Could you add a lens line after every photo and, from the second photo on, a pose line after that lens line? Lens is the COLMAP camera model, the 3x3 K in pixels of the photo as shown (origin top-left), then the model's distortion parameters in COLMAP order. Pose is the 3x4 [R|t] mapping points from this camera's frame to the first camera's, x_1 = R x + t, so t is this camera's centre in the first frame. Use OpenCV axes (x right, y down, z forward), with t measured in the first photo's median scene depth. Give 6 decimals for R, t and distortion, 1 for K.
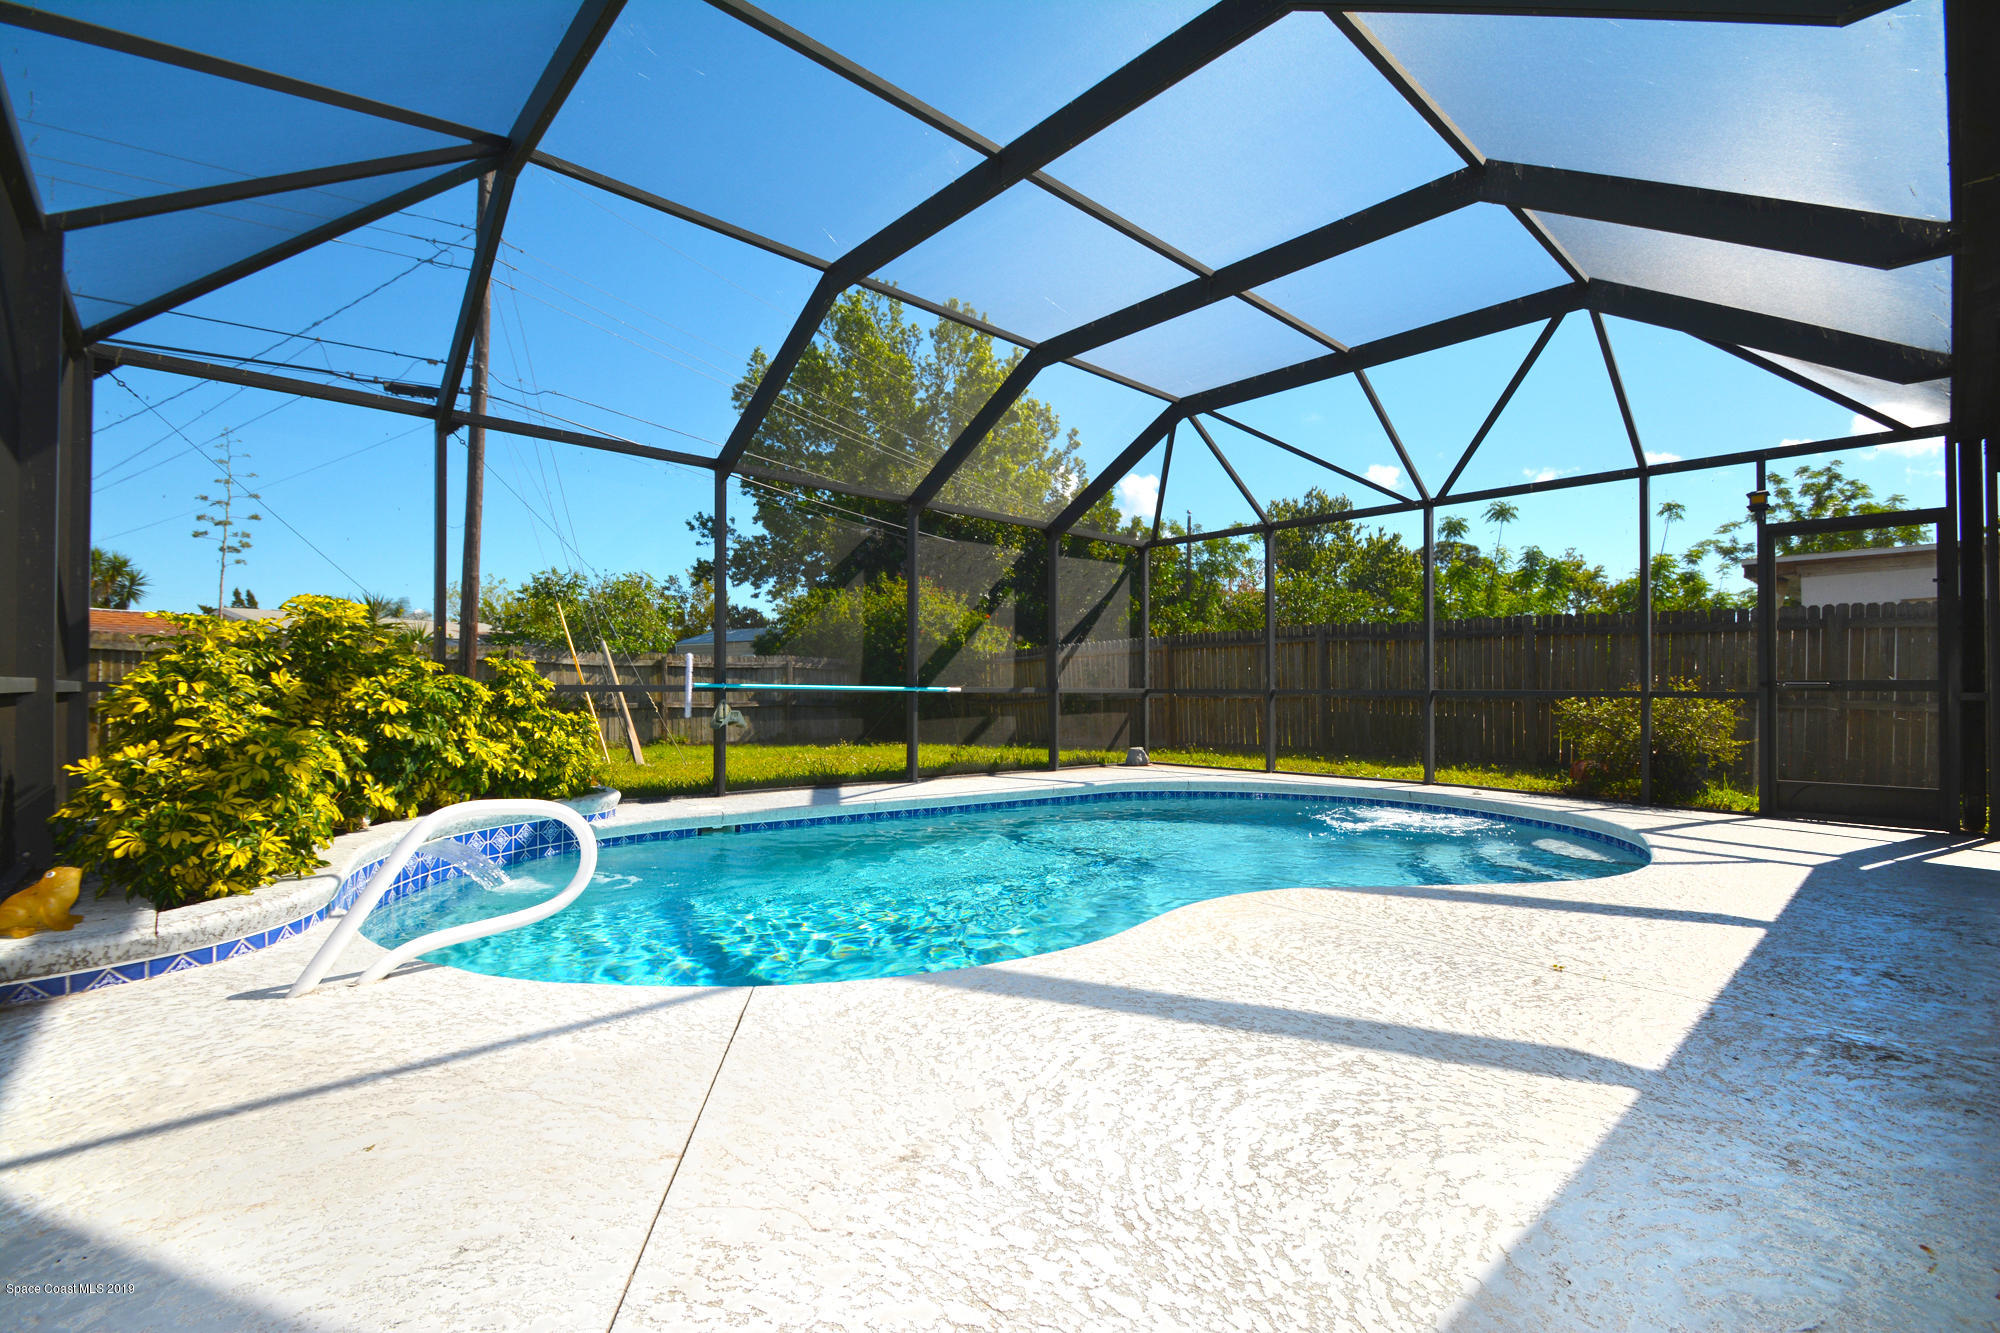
lens RADIAL K [[873.6, 0, 1000.0], [0, 873.6, 666.5], [0, 0, 1]] dist [0.000205, -0.000161]
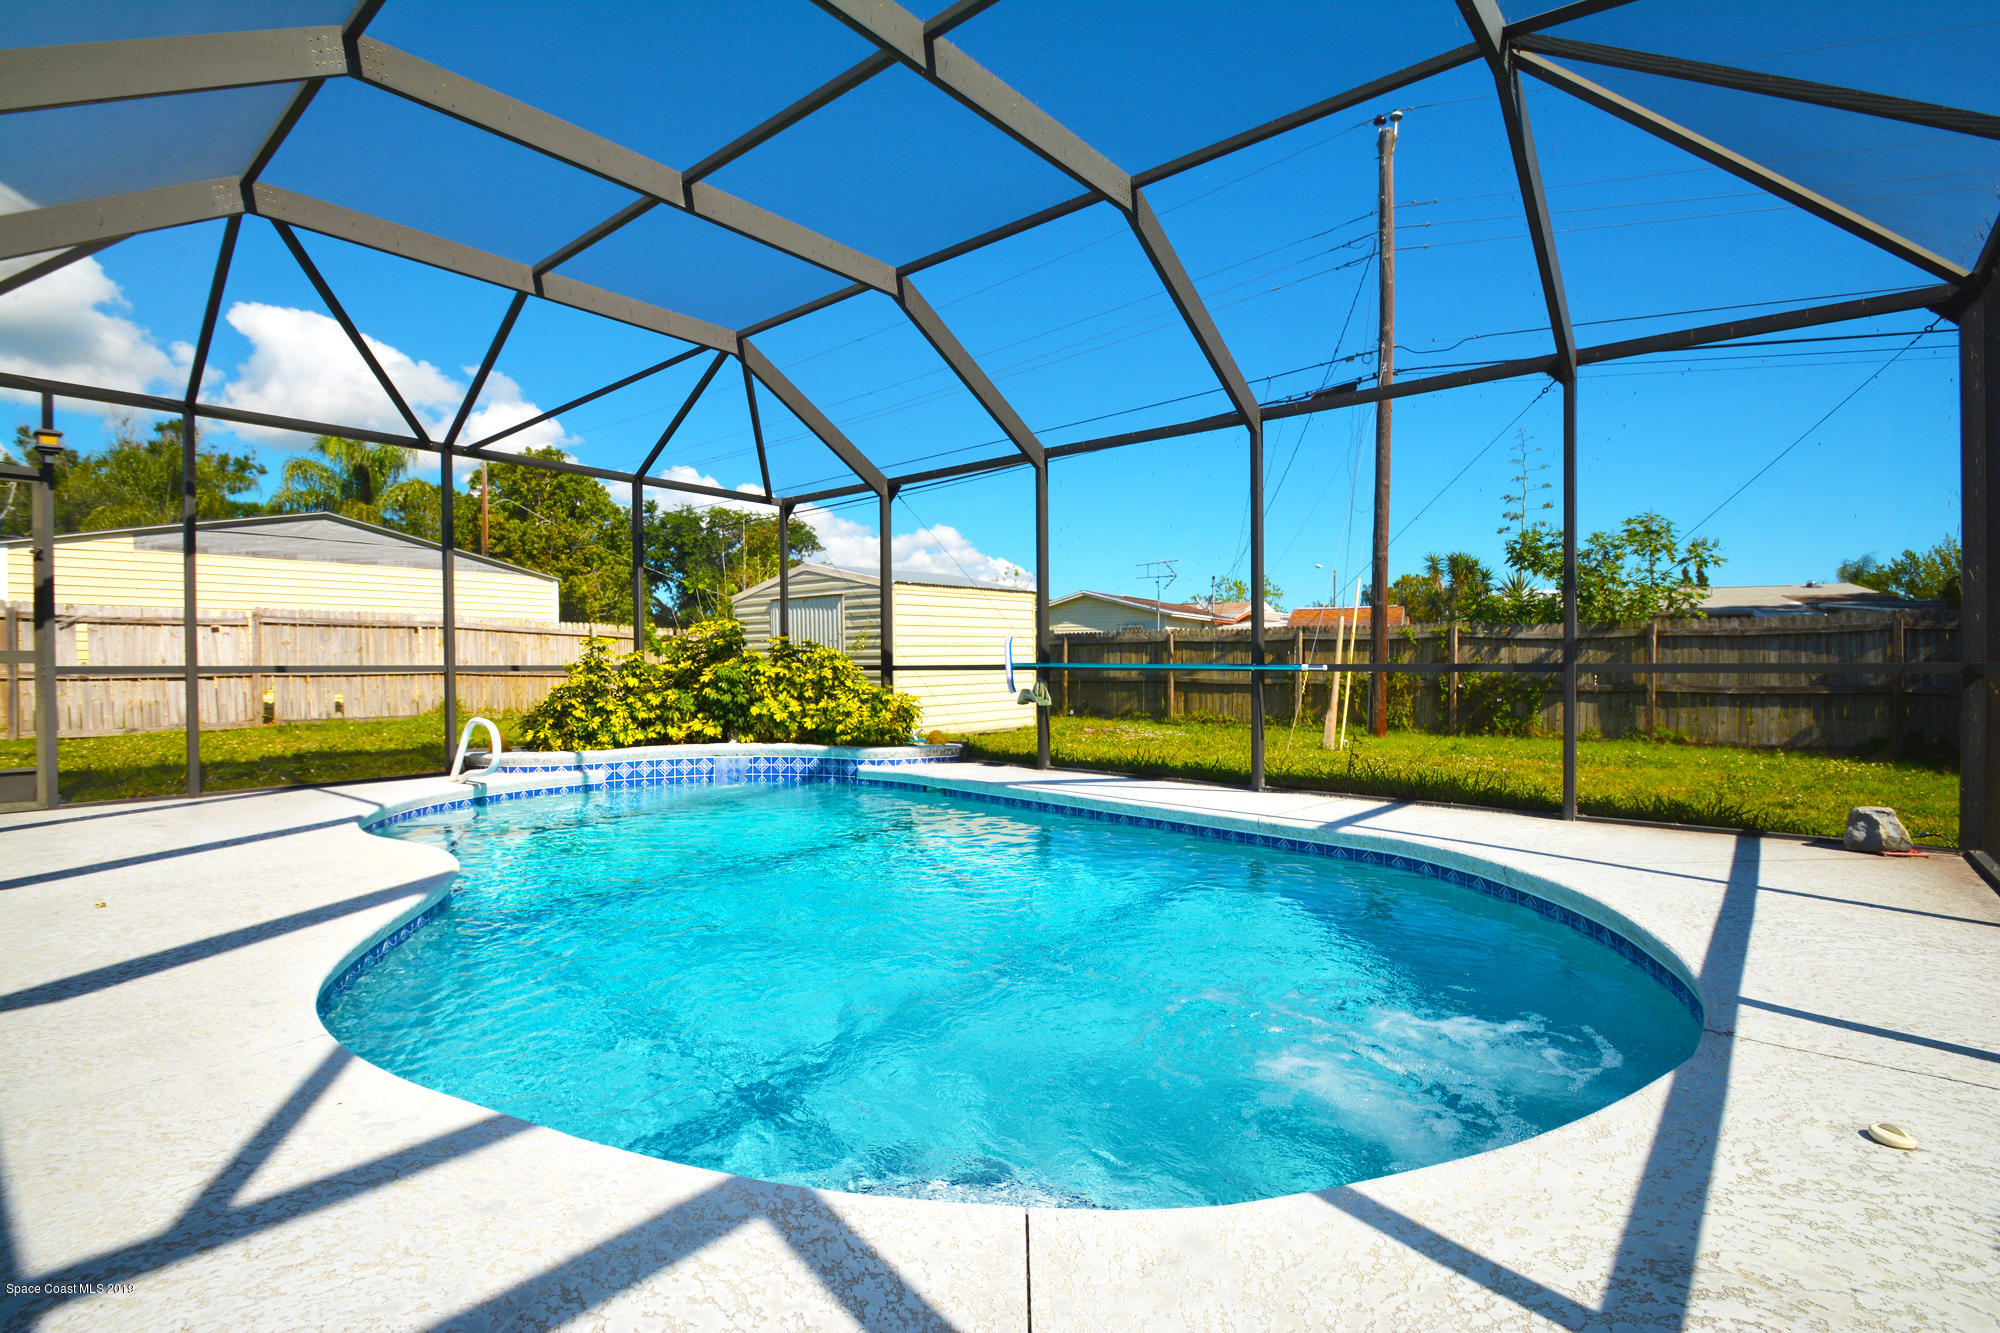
lens RADIAL K [[936.5, 0, 1000.0], [0, 936.5, 666.5], [0, 0, 1]] dist [0.002611, 0.000217]
pose [[0.124952, -0.003622, -0.992156, 0.421258], [0.028635, 0.999590, -0.000043, 0.011051], [0.991749, -0.028405, 0.125005, 0.420001]]
